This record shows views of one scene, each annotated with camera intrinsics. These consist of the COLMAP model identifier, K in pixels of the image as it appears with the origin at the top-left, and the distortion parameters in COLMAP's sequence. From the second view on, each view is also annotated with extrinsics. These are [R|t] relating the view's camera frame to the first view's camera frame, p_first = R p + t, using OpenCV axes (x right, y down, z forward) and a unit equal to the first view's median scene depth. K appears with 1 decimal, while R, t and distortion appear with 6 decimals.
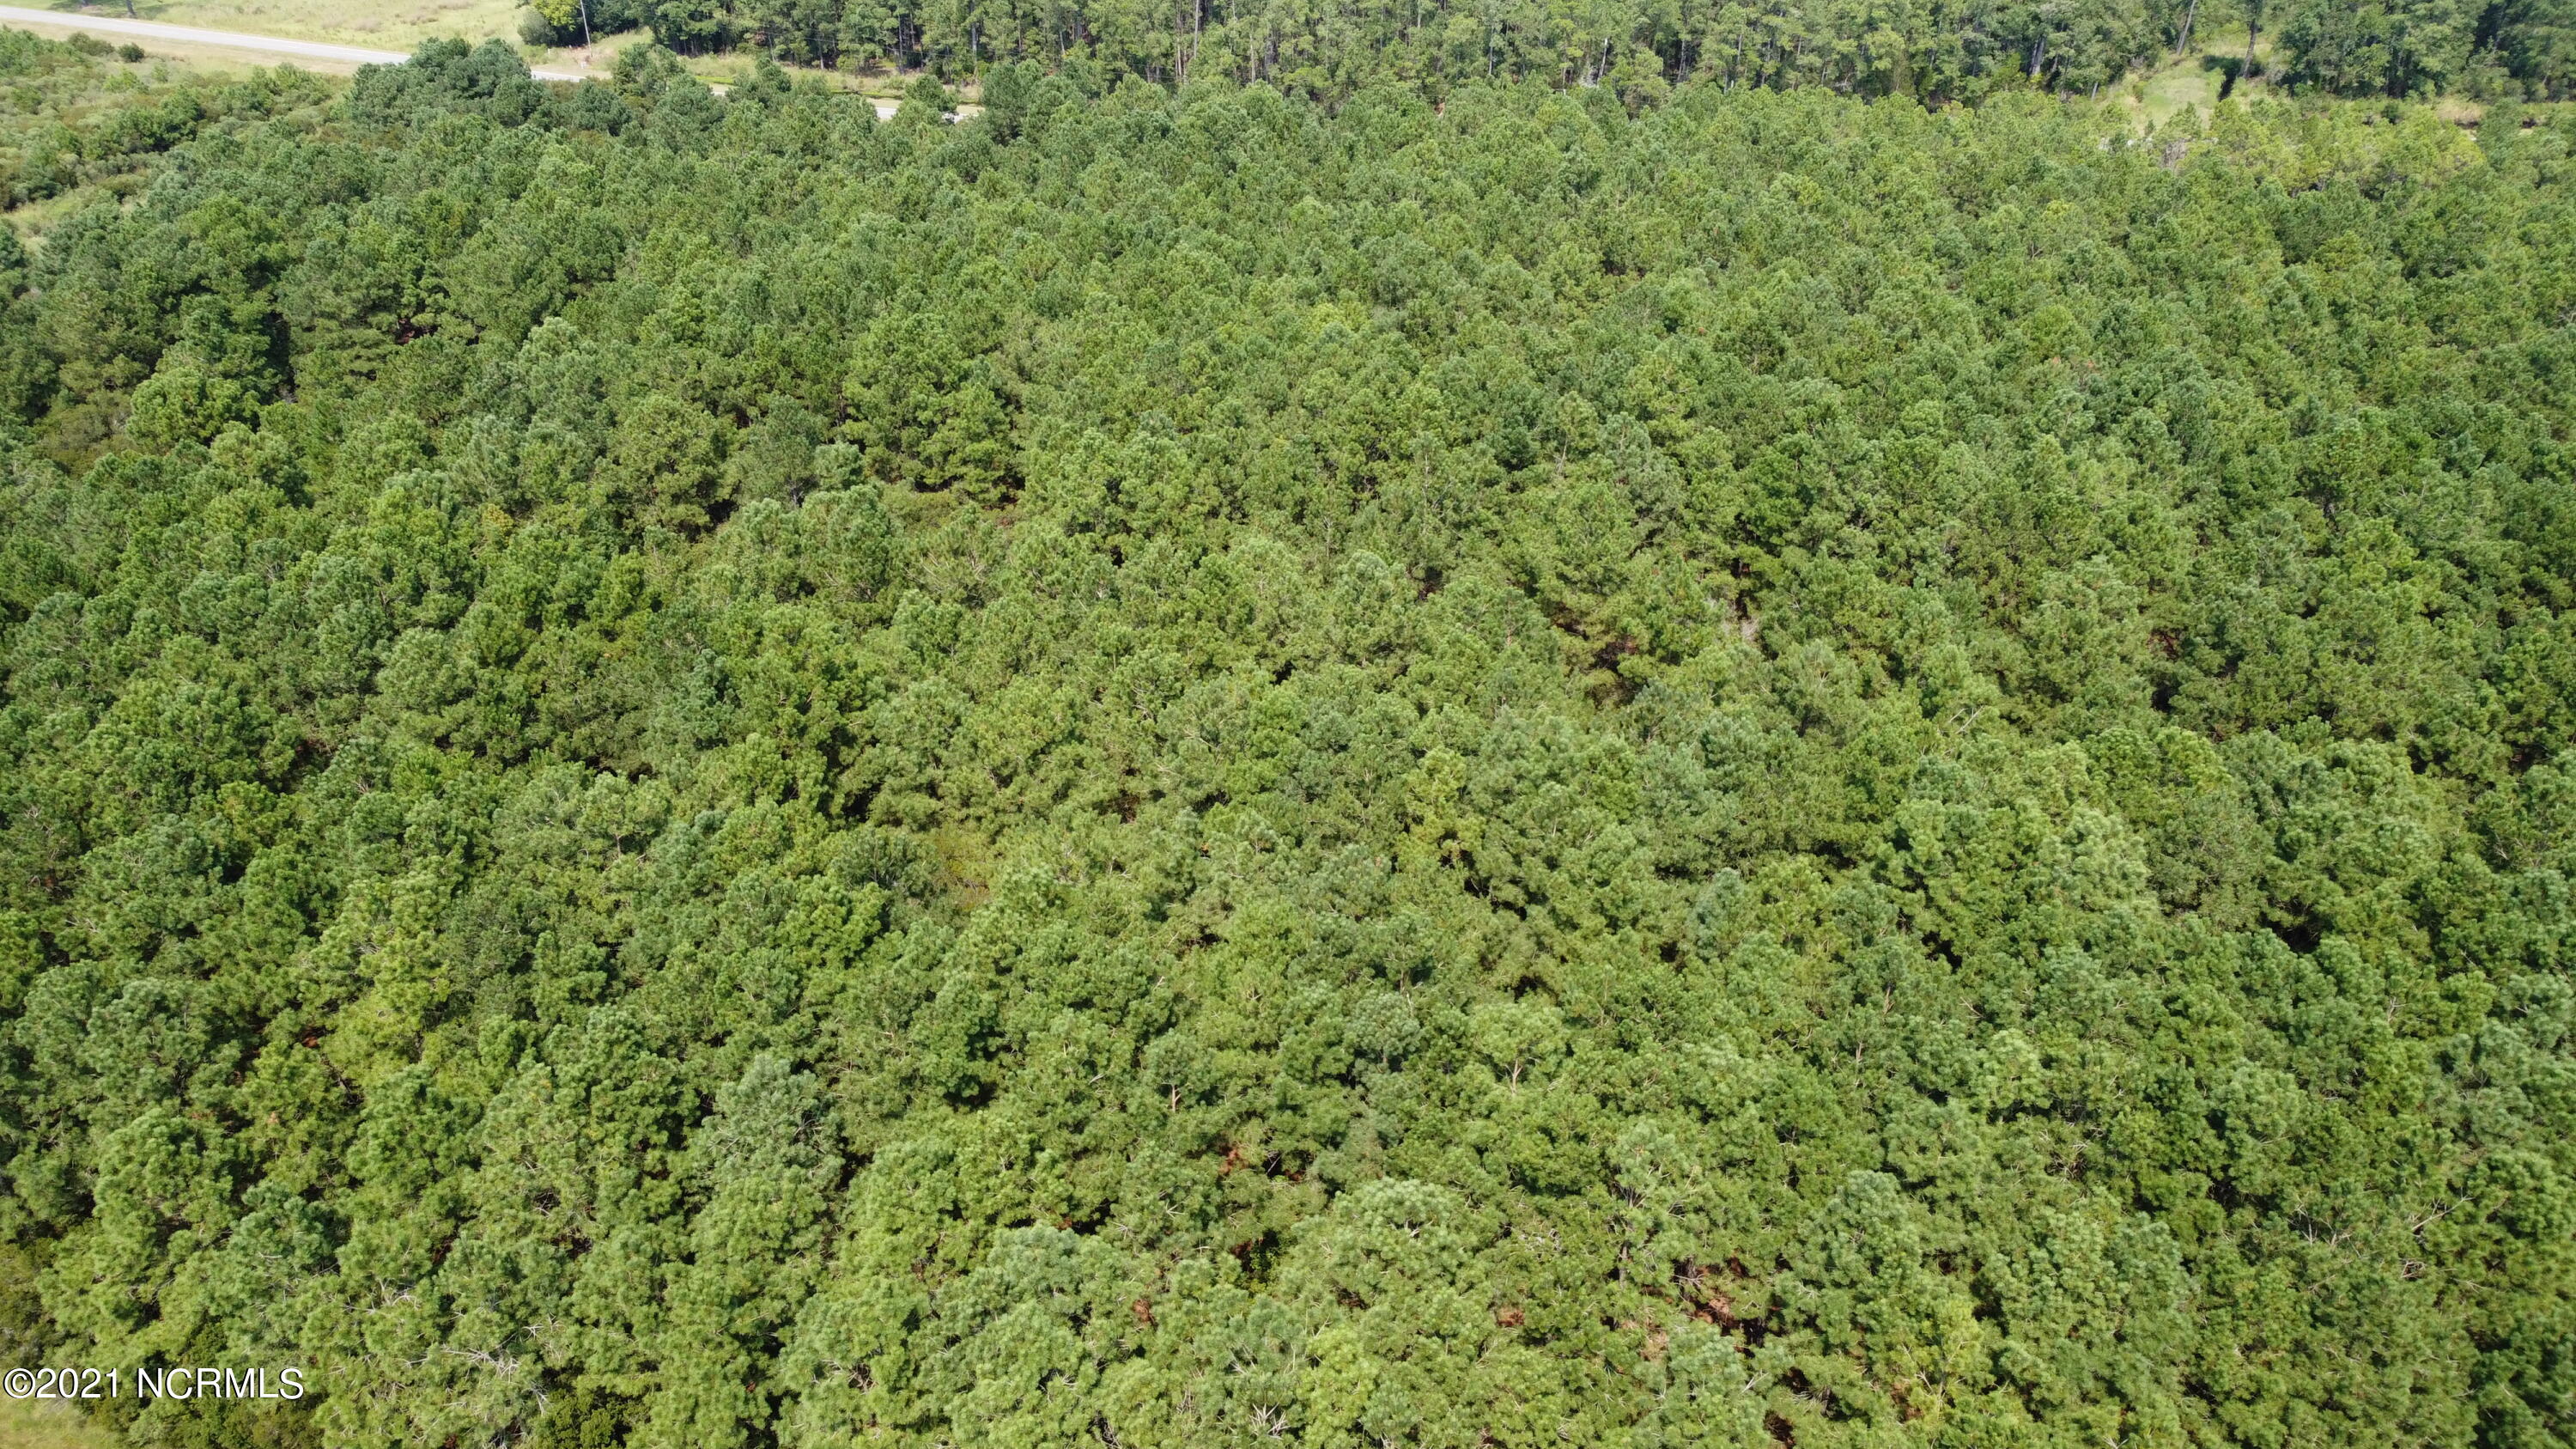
lens RADIAL K [[1910.6, 0, 1324.9], [0, 1910.6, 731.1], [0, 0, 1]] dist [-0.000918, 0.005846]
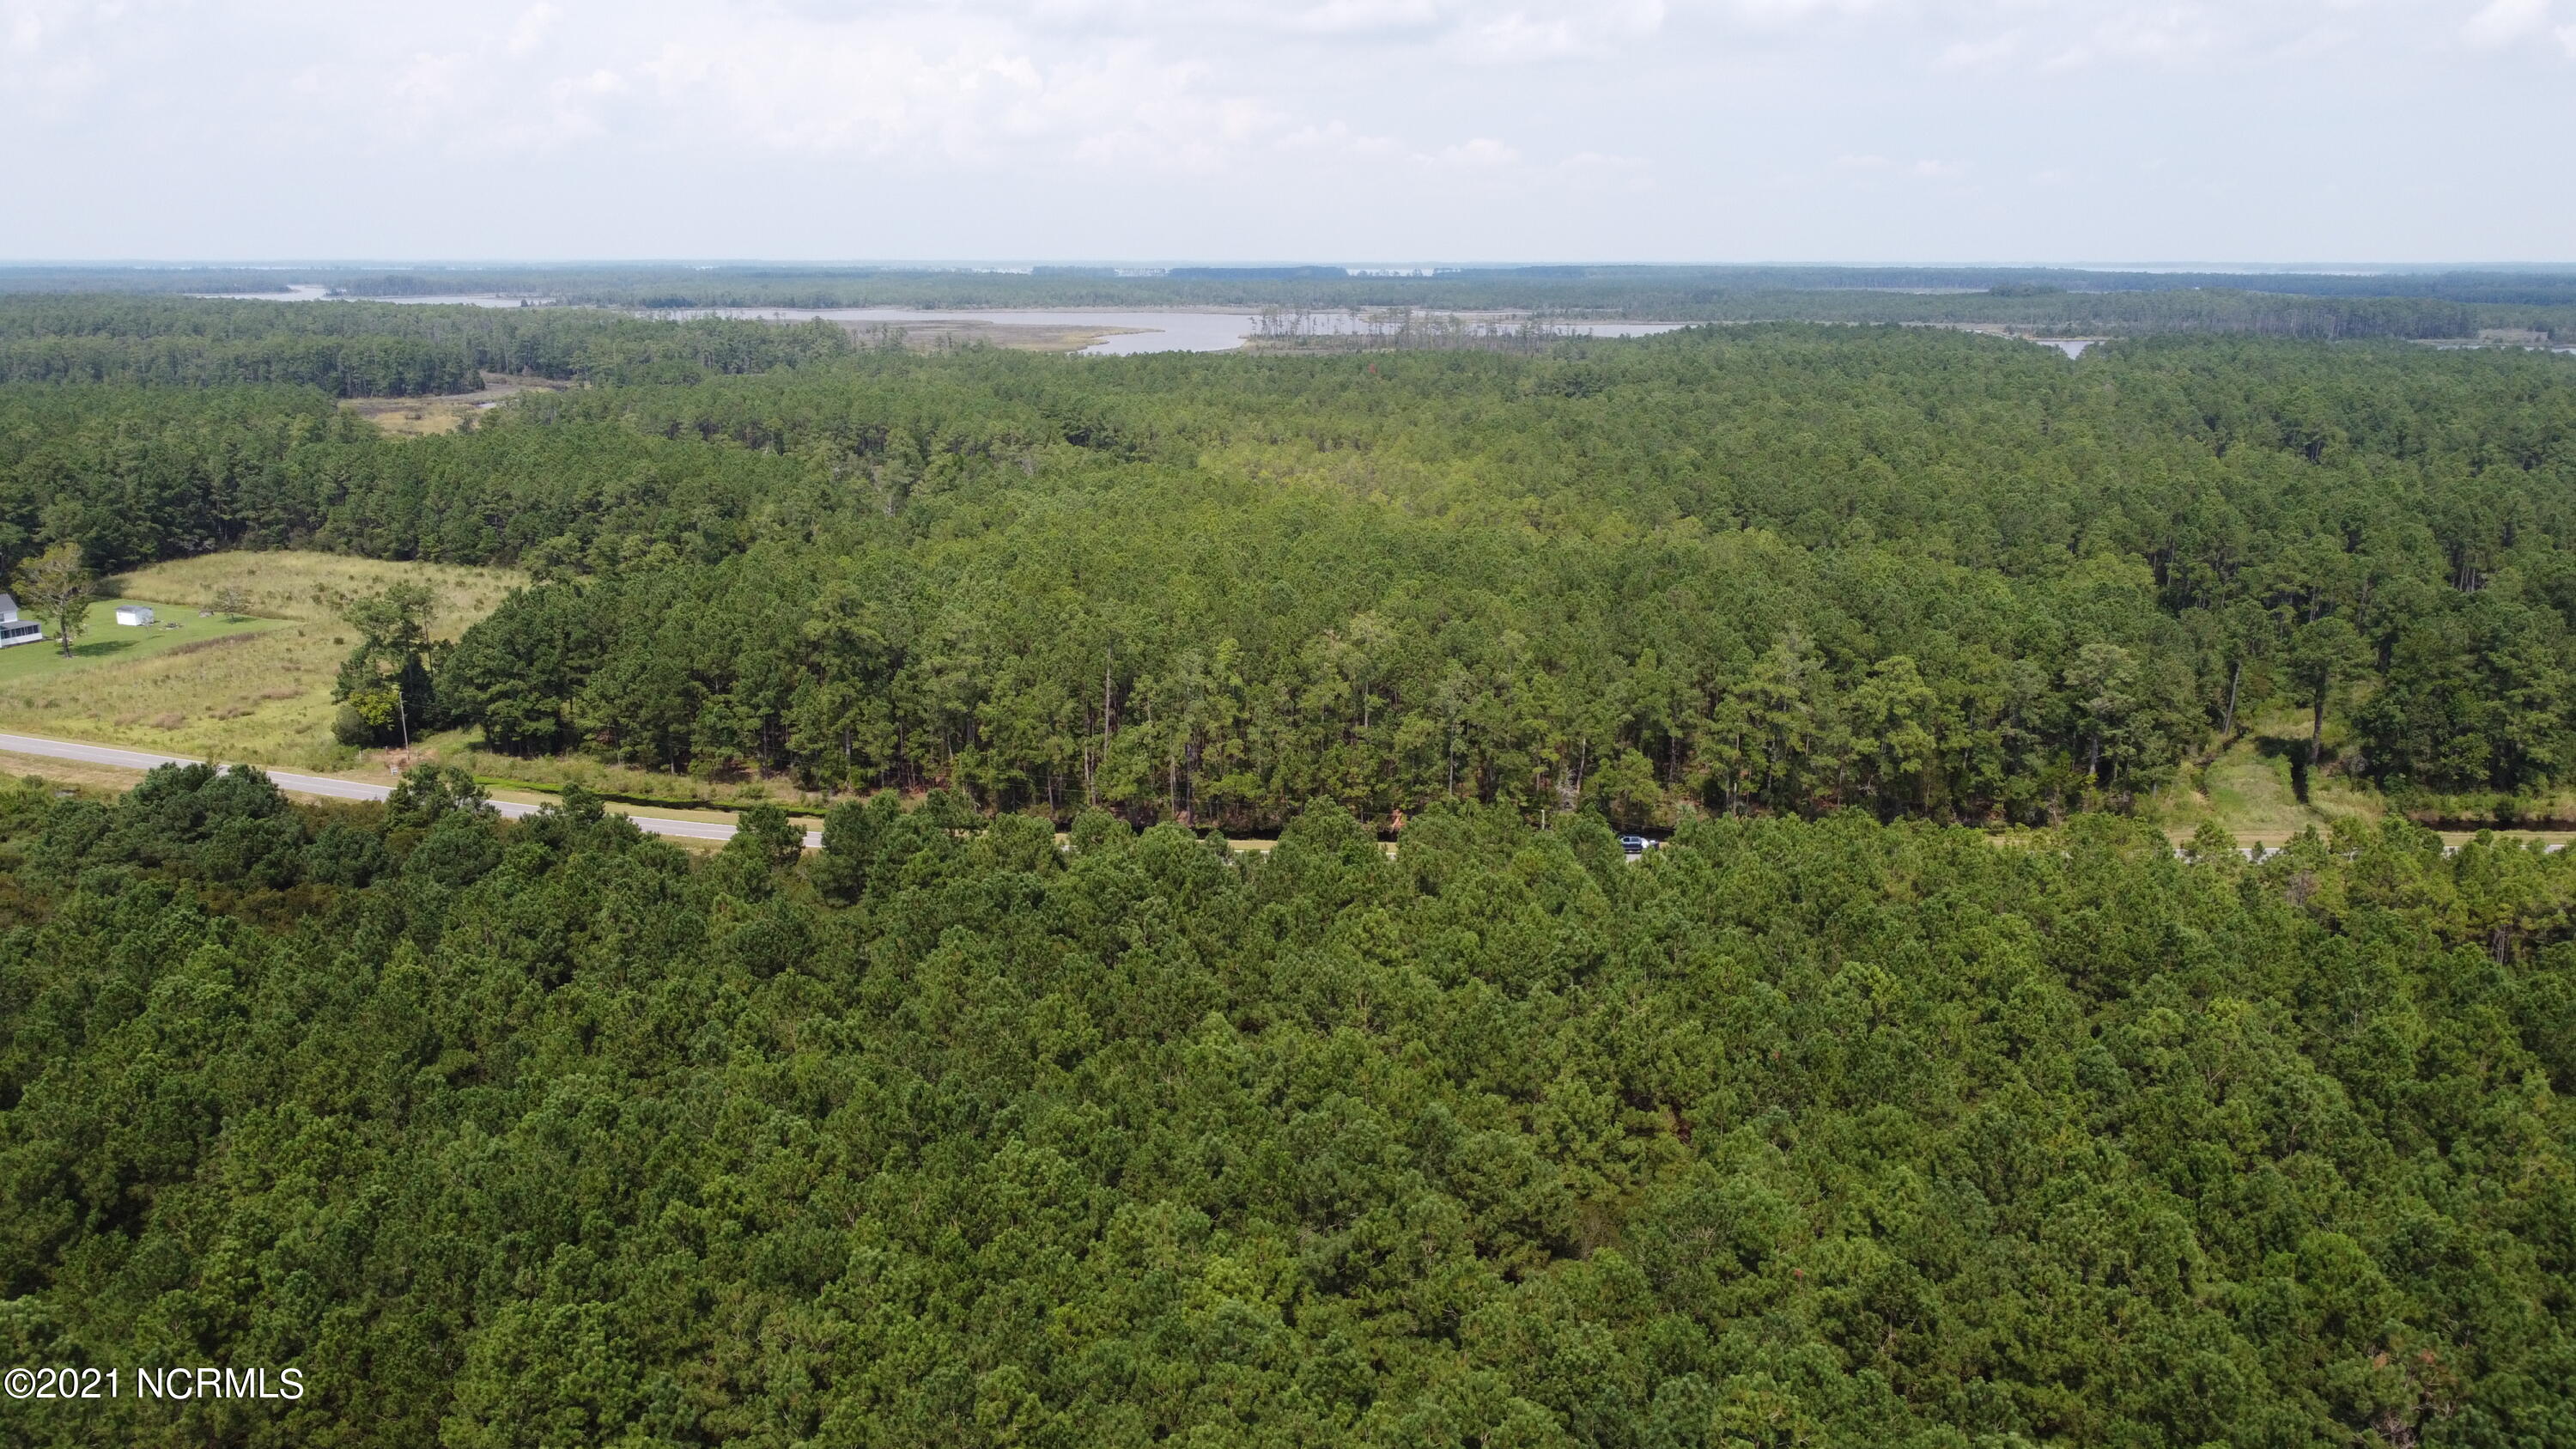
lens RADIAL K [[1954.7, 0, 1297.0], [0, 1954.7, 719.5], [0, 0, 1]] dist [0.007252, -0.007758]
pose [[0.999945, -0.007228, 0.007549, 0.011655], [0.009201, 0.951372, -0.307906, -0.102185], [-0.004956, 0.307958, 0.951387, 0.165206]]
